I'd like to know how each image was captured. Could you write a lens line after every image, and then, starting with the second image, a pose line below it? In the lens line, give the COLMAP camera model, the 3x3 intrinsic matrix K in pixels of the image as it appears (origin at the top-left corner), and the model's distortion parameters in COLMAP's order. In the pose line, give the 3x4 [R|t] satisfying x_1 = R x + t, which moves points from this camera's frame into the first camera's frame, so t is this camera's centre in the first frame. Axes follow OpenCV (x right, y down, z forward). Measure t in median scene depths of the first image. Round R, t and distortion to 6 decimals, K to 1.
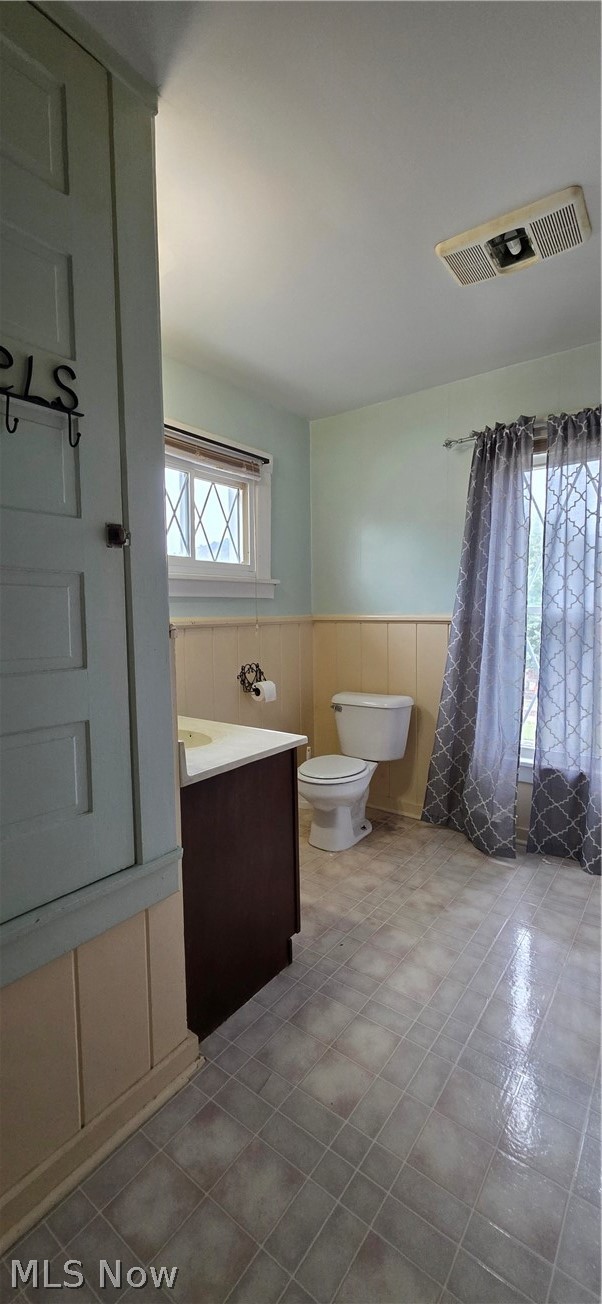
lens RADIAL K [[518.4, 0, 300.9], [0, 518.4, 654.3], [0, 0, 1]] dist [0.002046, -0.000486]
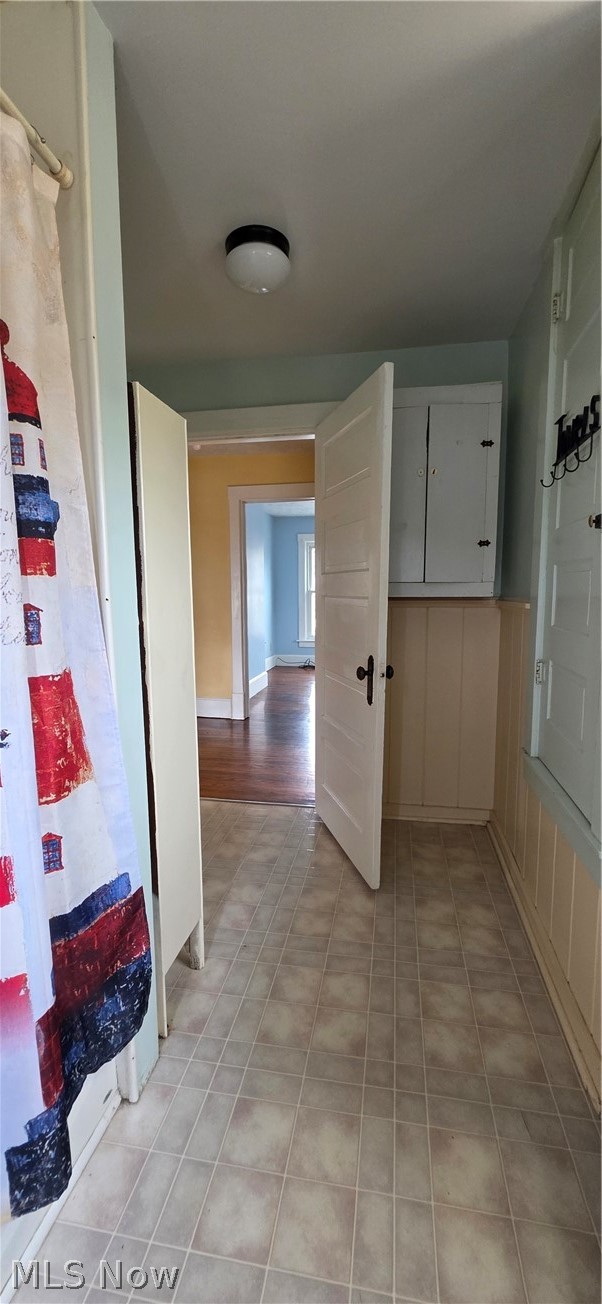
lens RADIAL K [[518.4, 0, 300.4], [0, 518.4, 650.1], [0, 0, 1]] dist [0.002046, -0.000486]
pose [[-0.889203, 0.066621, -0.452637, 0.693168], [-0.029575, 0.978902, 0.202179, -0.156018], [0.456557, 0.193165, -0.868472, 1.597911]]
